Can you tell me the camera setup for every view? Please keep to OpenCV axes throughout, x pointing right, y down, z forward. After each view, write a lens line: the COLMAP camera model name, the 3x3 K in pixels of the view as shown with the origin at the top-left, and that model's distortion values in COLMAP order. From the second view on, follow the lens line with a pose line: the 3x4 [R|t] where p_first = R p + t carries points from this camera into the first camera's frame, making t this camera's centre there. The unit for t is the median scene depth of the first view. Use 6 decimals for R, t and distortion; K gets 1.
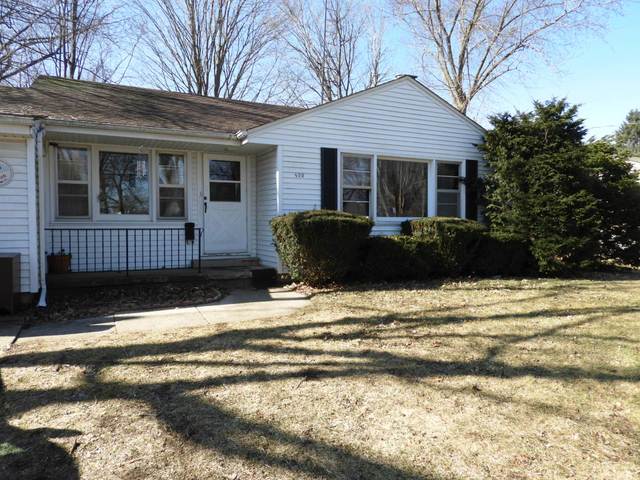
lens RADIAL K [[446.3, 0, 320.0], [0, 446.3, 240.0], [0, 0, 1]] dist [-0.000593, -0.000561]
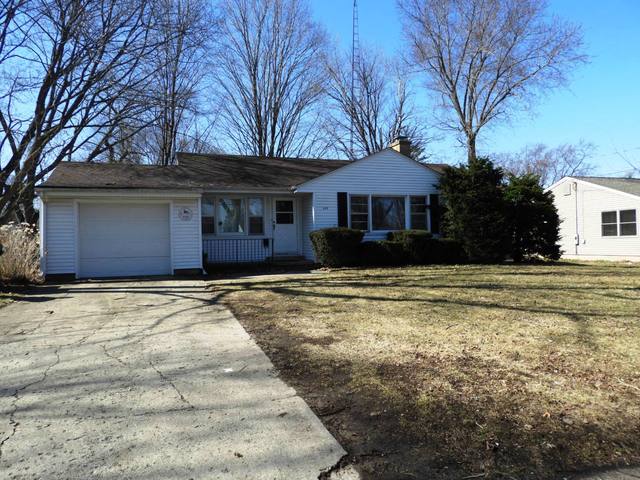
lens RADIAL K [[446.3, 0, 320.0], [0, 446.3, 240.0], [0, 0, 1]] dist [-0.000593, -0.000561]
pose [[0.993368, -0.022354, -0.112783, 0.114296], [0.018081, 0.999085, -0.038767, 0.044882], [0.113547, 0.036470, 0.992863, -0.677618]]
